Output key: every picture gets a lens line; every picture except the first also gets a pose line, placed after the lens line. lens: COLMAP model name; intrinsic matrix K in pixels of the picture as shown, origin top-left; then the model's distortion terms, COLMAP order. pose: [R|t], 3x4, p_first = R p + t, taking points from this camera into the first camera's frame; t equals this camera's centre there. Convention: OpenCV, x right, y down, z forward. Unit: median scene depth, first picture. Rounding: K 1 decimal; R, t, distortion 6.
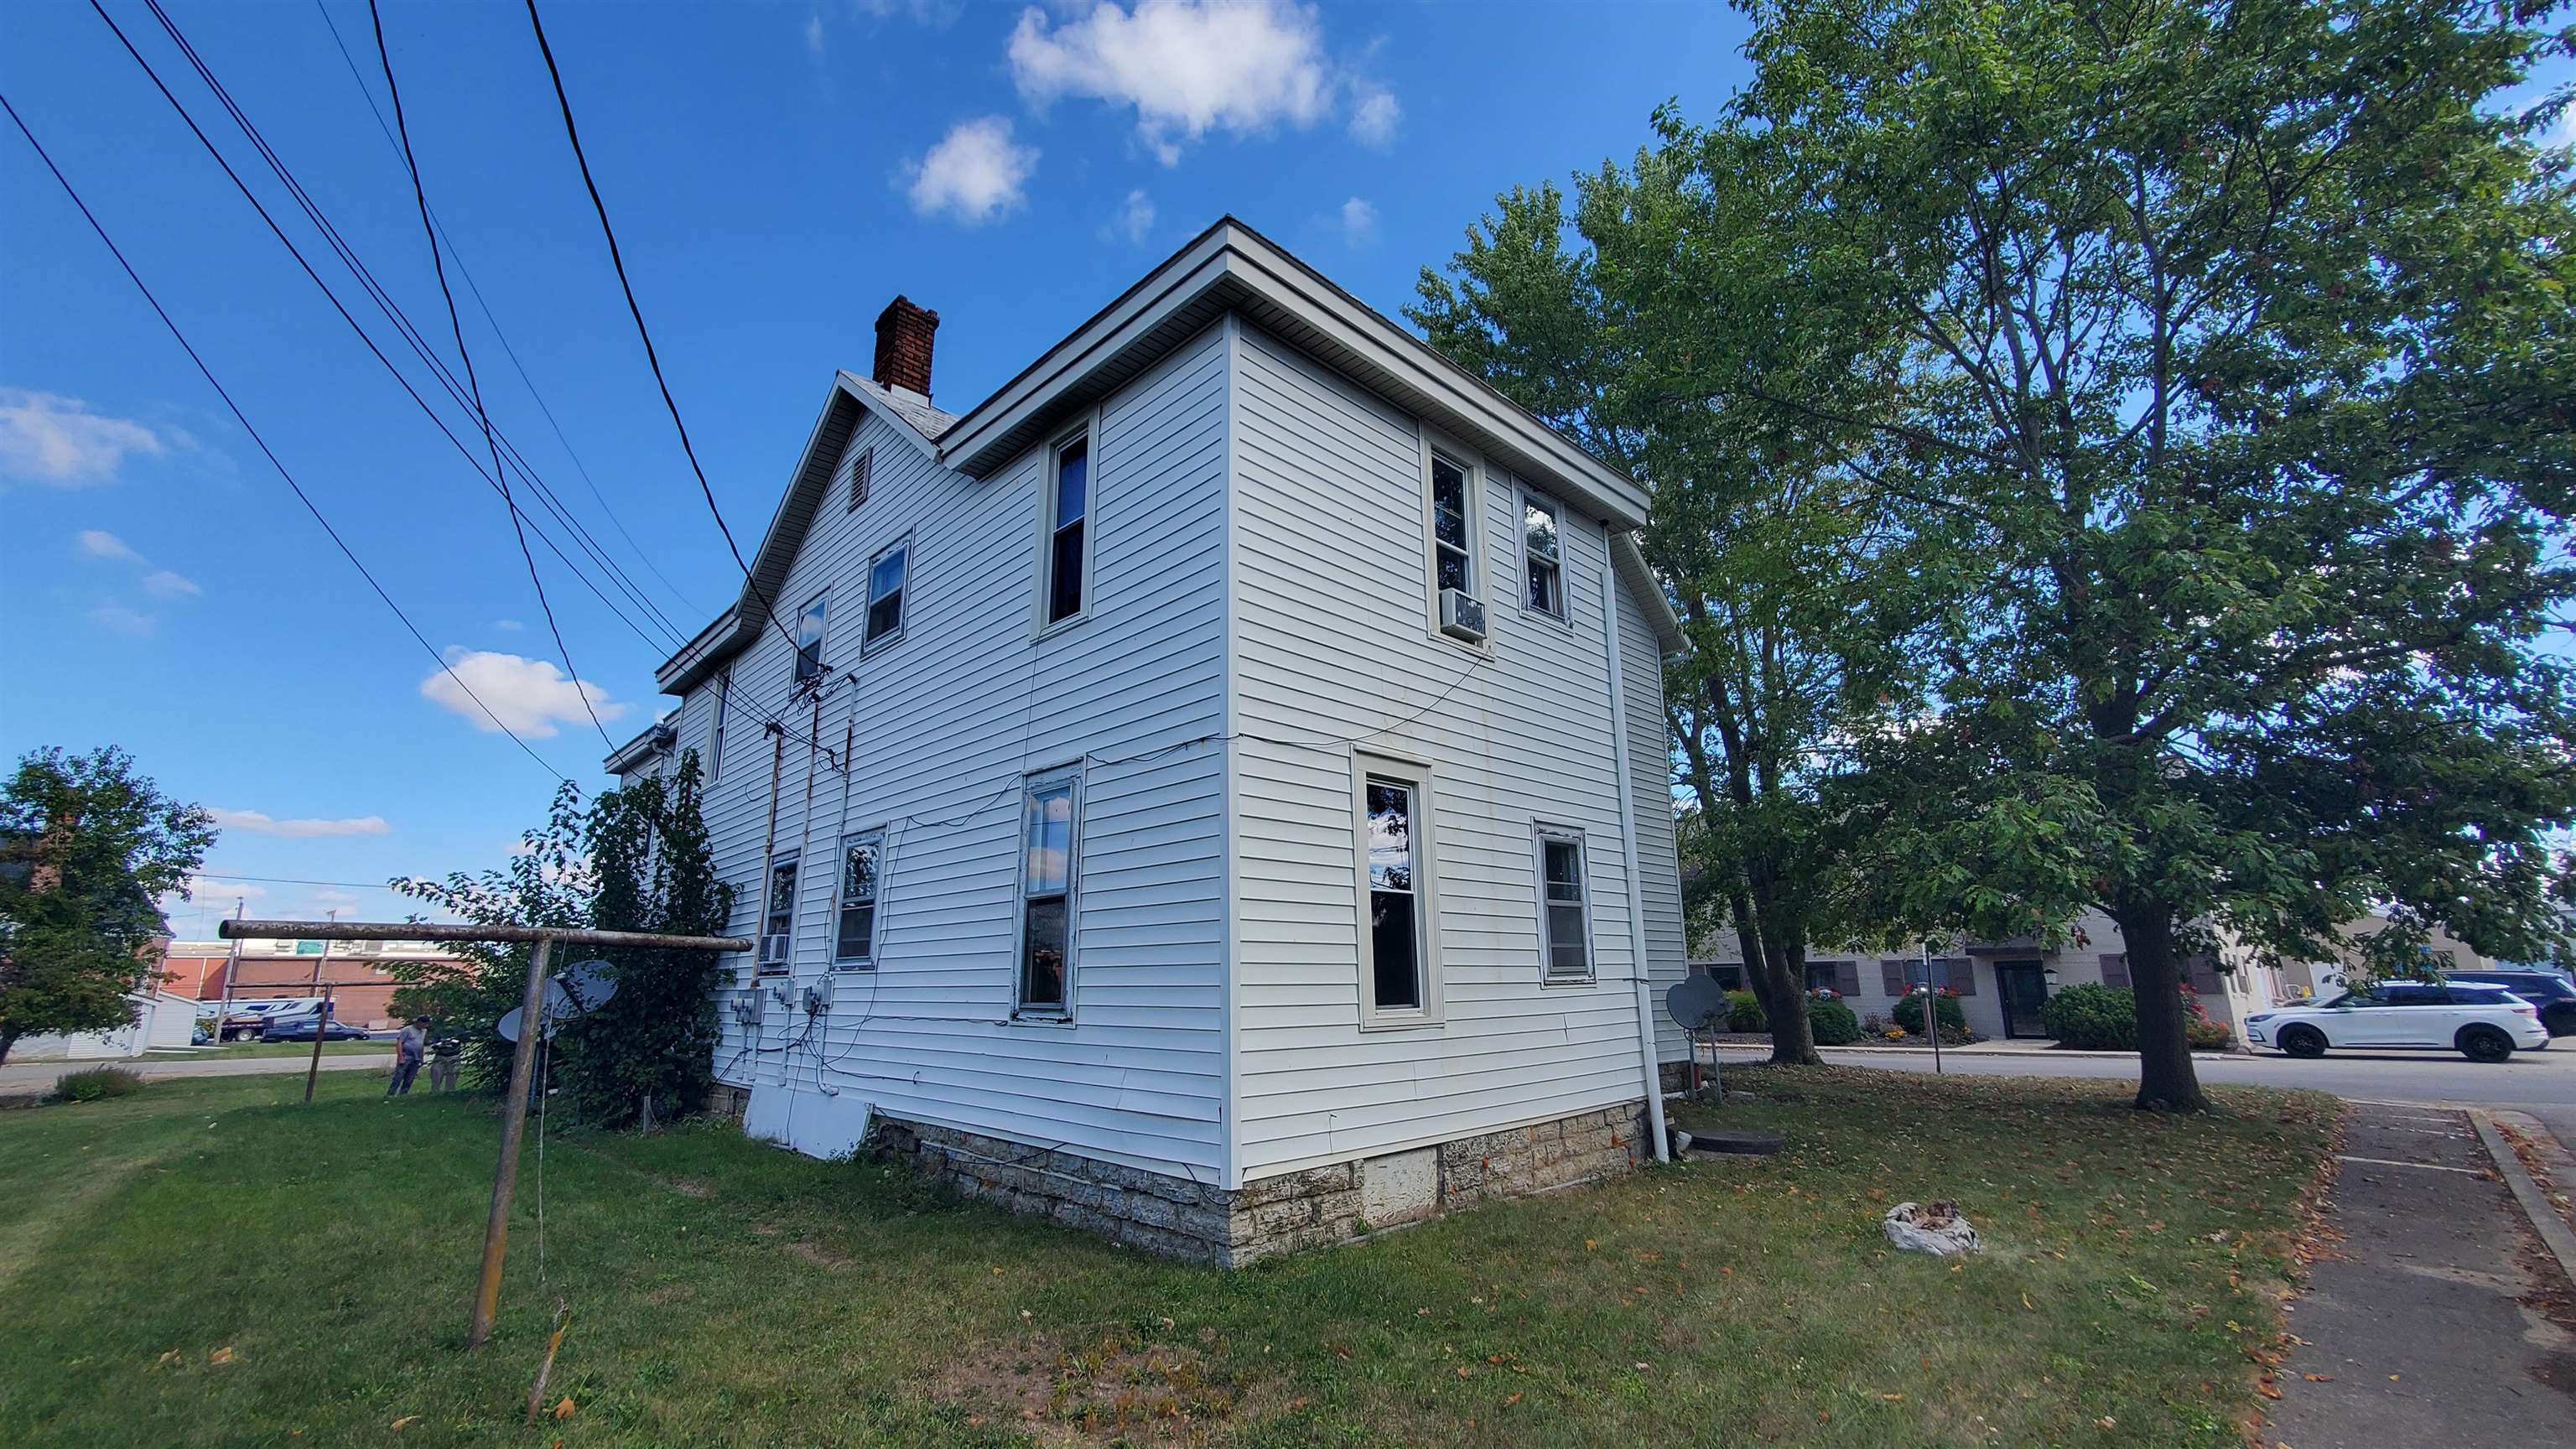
lens RADIAL K [[1039.0, 0, 1280.1], [0, 1039.0, 726.0], [0, 0, 1]] dist [0.003542, -0.001216]
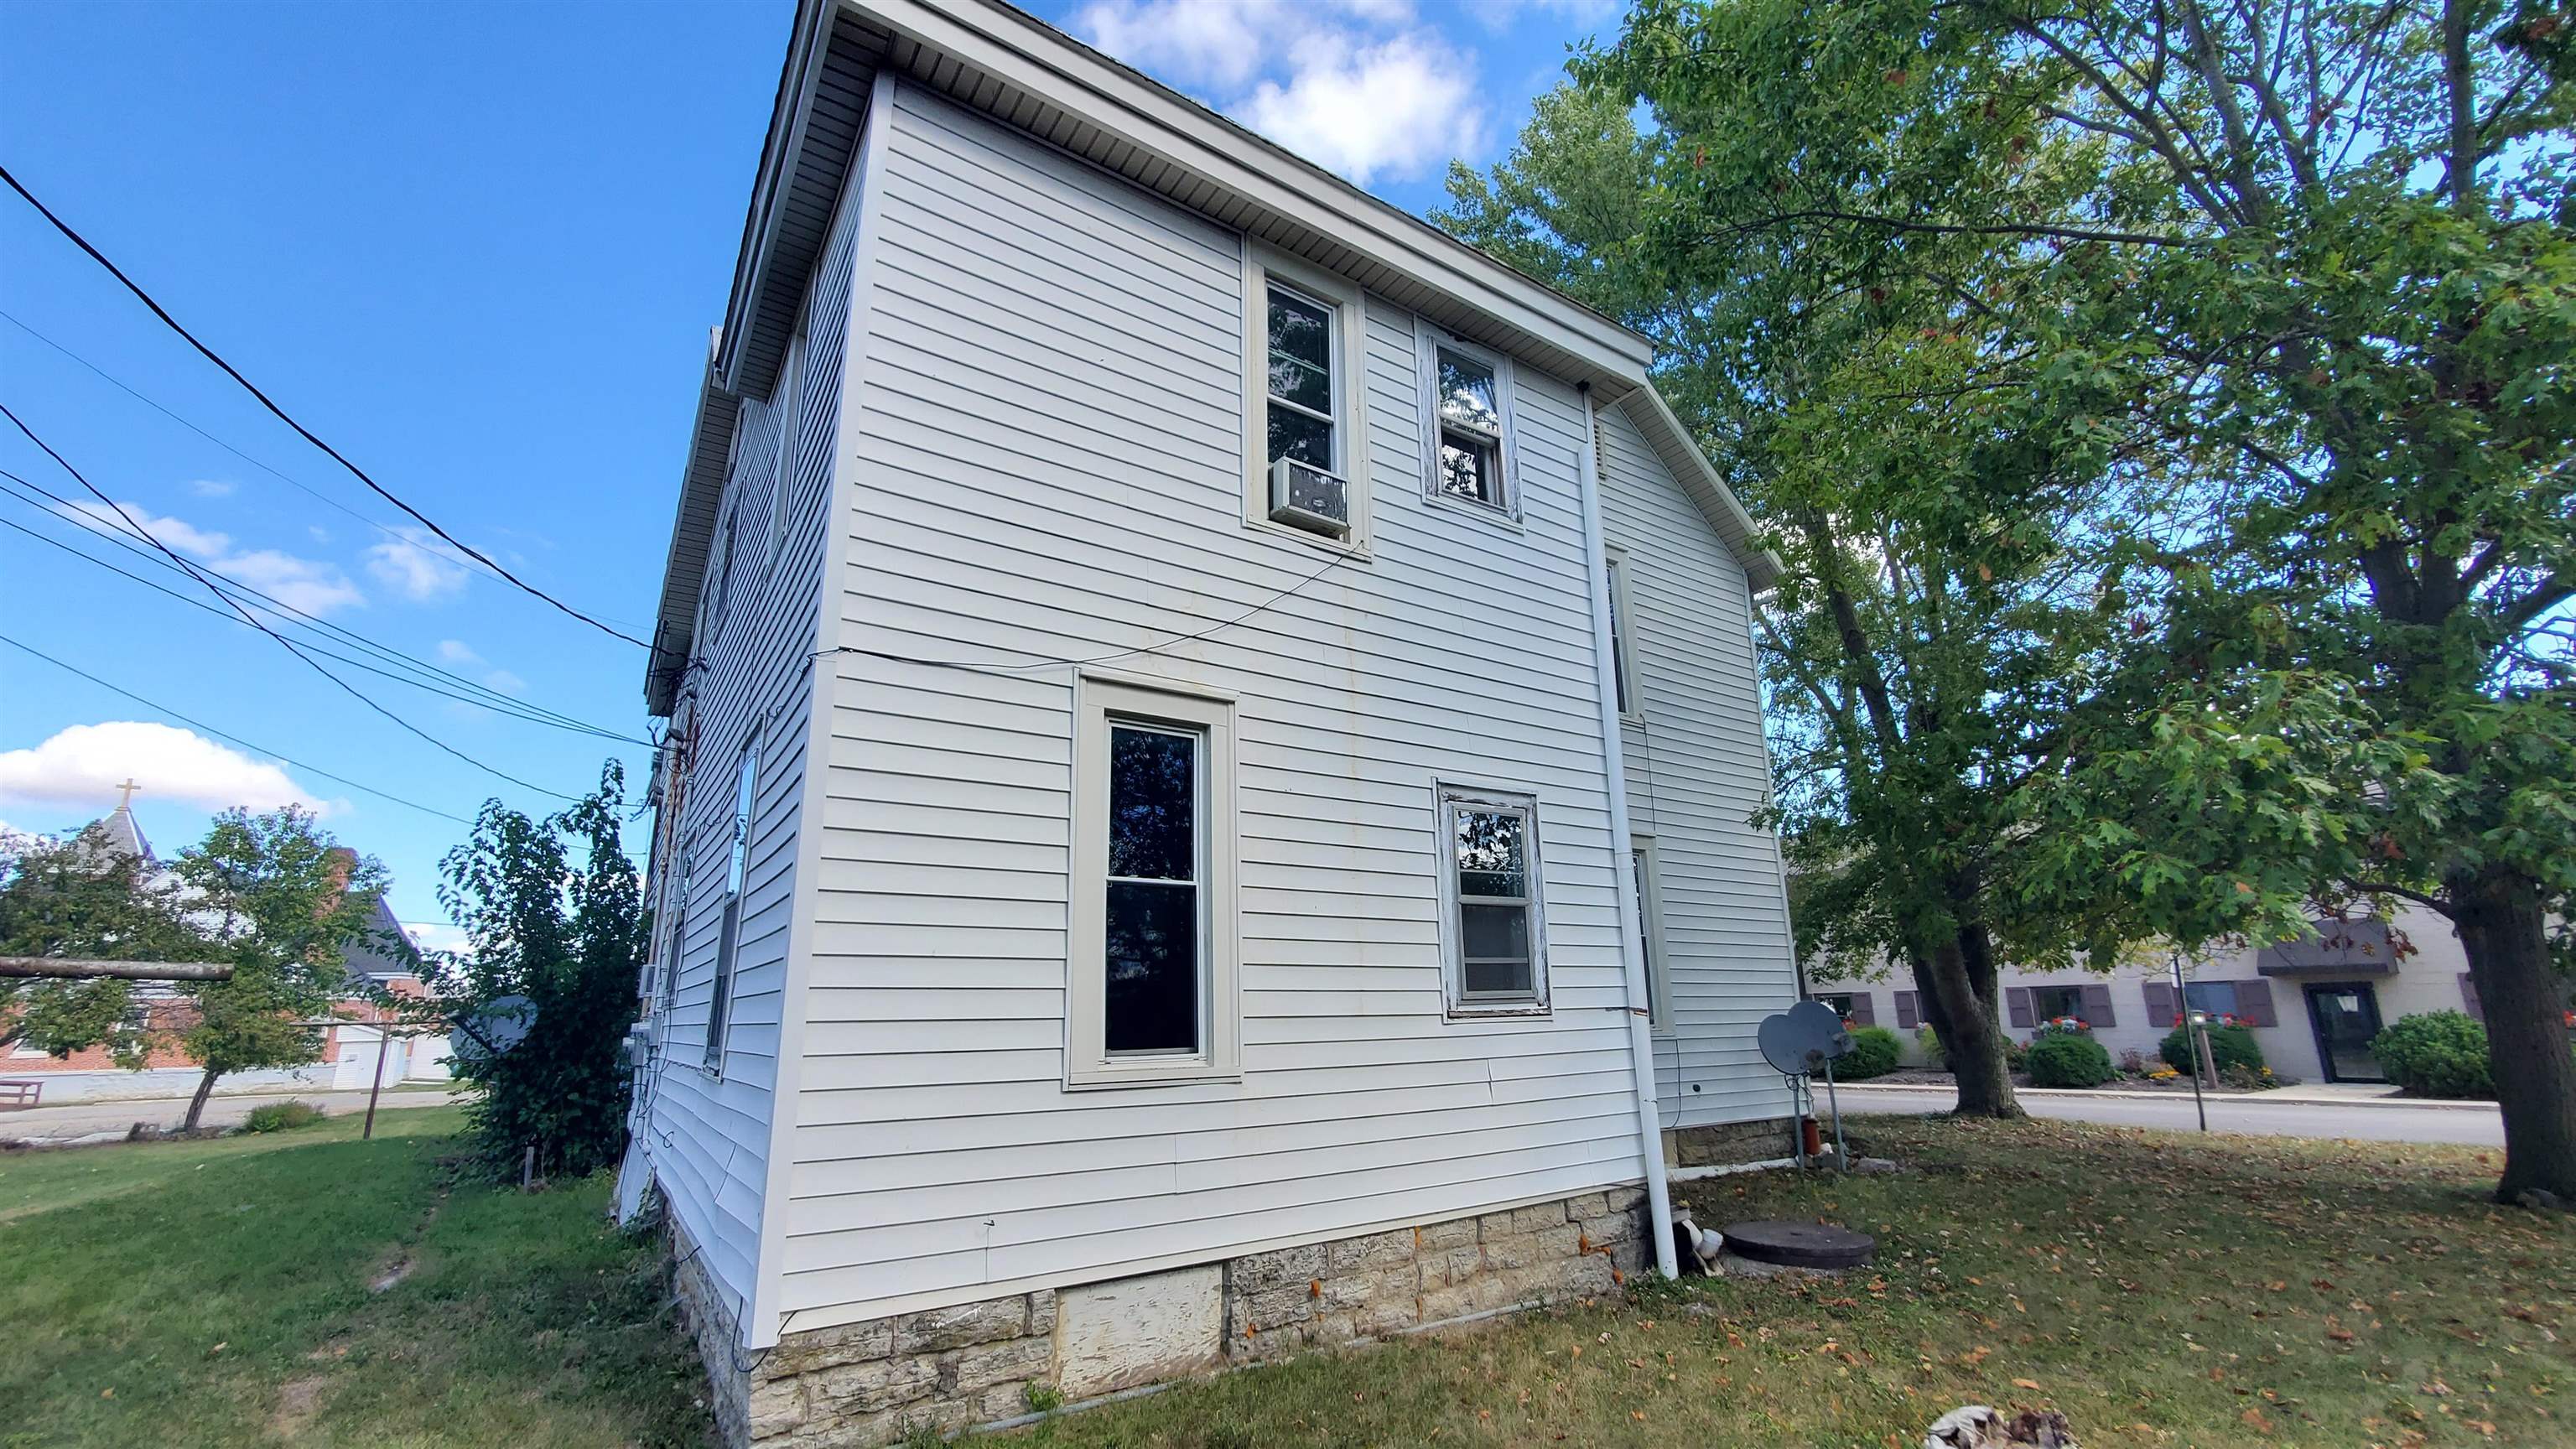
lens RADIAL K [[1039.0, 0, 1296.4], [0, 1039.0, 741.5], [0, 0, 1]] dist [0.003542, -0.001216]
pose [[0.983459, -0.051838, -0.173557, 0.272550], [0.049115, 0.998594, -0.019952, 0.072114], [0.174347, 0.011098, 0.984622, 0.289825]]
